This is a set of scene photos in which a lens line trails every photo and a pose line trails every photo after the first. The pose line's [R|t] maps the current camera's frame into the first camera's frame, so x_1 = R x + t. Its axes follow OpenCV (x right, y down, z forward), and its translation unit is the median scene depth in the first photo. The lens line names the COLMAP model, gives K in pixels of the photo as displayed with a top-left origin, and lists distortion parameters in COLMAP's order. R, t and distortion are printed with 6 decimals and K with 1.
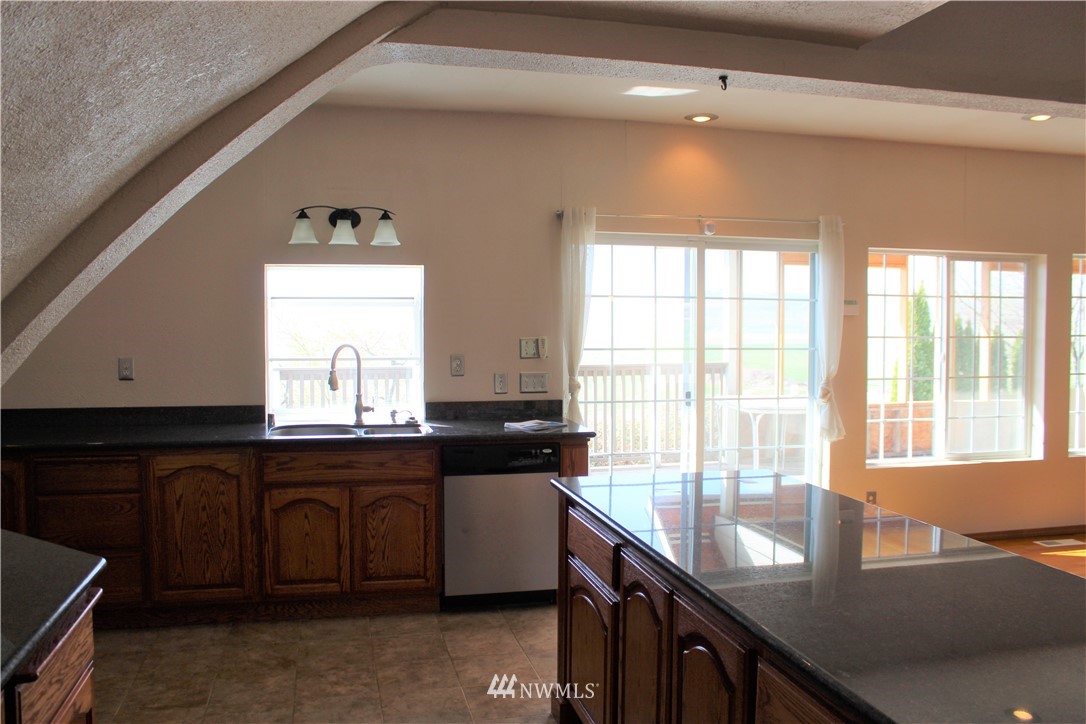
lens RADIAL K [[908.2, 0, 540.9], [0, 908.2, 347.1], [0, 0, 1]] dist [-0.160668, 0.146911]
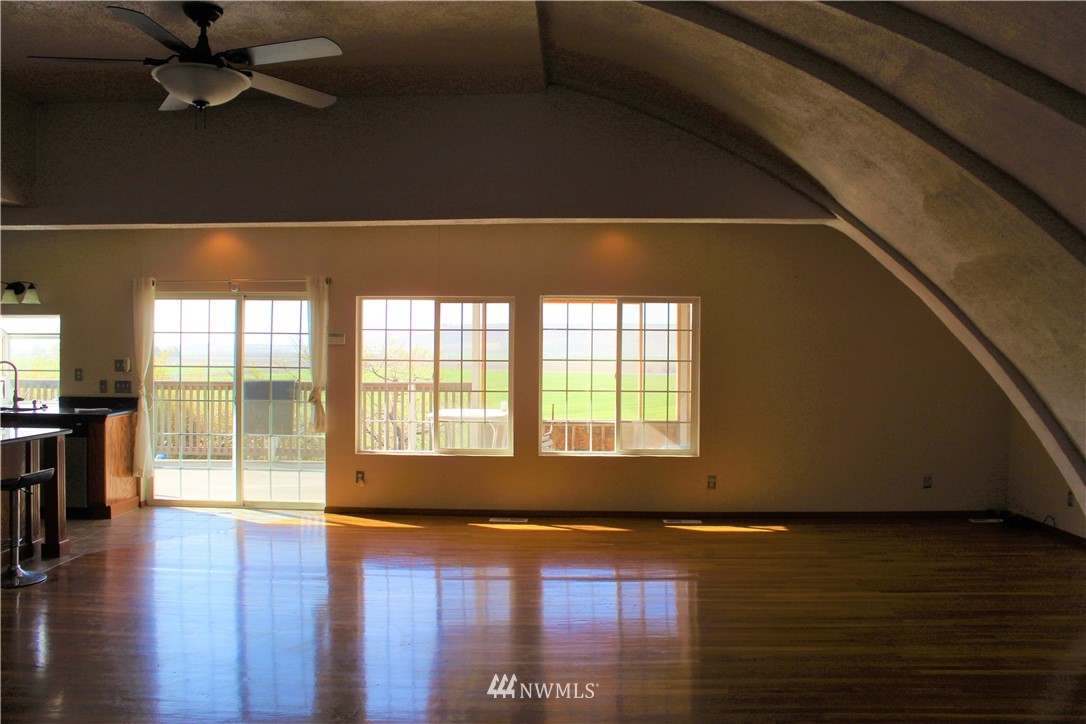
lens RADIAL K [[908.2, 0, 540.9], [0, 908.2, 347.1], [0, 0, 1]] dist [-0.160668, 0.146911]
pose [[0.965133, 0.001068, -0.261757, 1.210634], [-0.009047, 0.999530, -0.029279, 0.009471], [0.261603, 0.030626, 0.964690, -0.350684]]
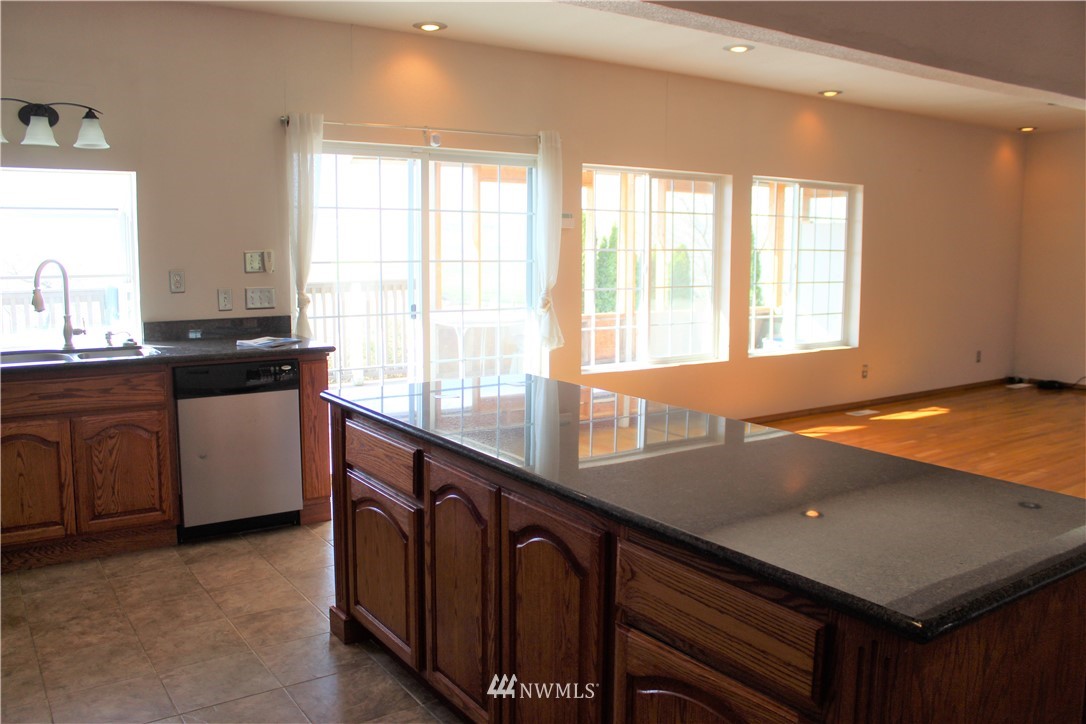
lens RADIAL K [[908.2, 0, 540.9], [0, 908.2, 347.1], [0, 0, 1]] dist [-0.160668, 0.146911]
pose [[0.932559, -0.038882, 0.358916, -0.077358], [0.007500, 0.996055, 0.088417, 0.010230], [-0.360939, -0.079762, 0.929172, 0.020357]]
